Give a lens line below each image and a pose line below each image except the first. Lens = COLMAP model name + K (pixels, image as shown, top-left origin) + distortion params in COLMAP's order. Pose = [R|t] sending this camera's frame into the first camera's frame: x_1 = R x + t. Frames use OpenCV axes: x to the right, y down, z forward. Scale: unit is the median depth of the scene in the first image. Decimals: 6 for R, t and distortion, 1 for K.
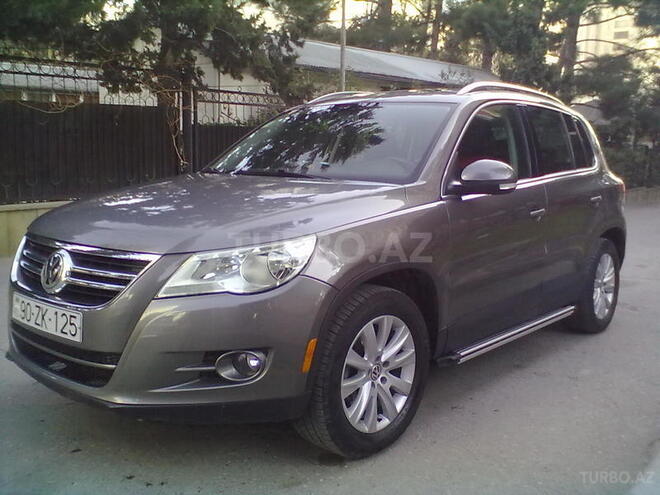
lens RADIAL K [[592.2, 0, 341.4], [0, 592.2, 245.2], [0, 0, 1]] dist [0.070557, -0.012754]
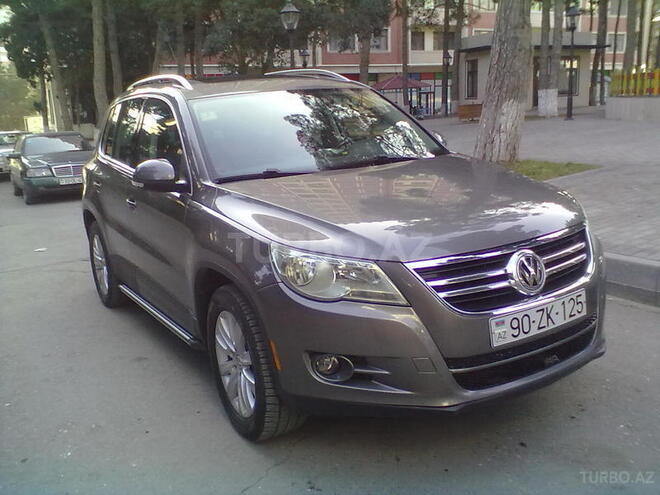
lens RADIAL K [[592.2, 0, 341.4], [0, 592.2, 245.2], [0, 0, 1]] dist [0.070557, -0.012754]
pose [[0.347672, -0.262259, 0.900191, -1.509681], [0.210348, 0.957429, 0.197693, -0.266667], [-0.913716, 0.120621, 0.388037, 0.938808]]
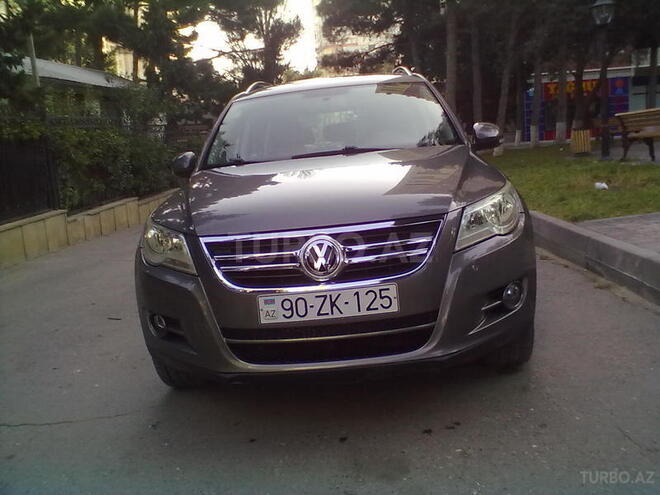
lens RADIAL K [[592.2, 0, 341.4], [0, 592.2, 245.2], [0, 0, 1]] dist [0.070557, -0.012754]
pose [[0.801841, -0.199786, 0.563148, -1.026634], [0.203712, 0.977388, 0.056689, -0.024607], [-0.561740, 0.069264, 0.824409, 0.207404]]
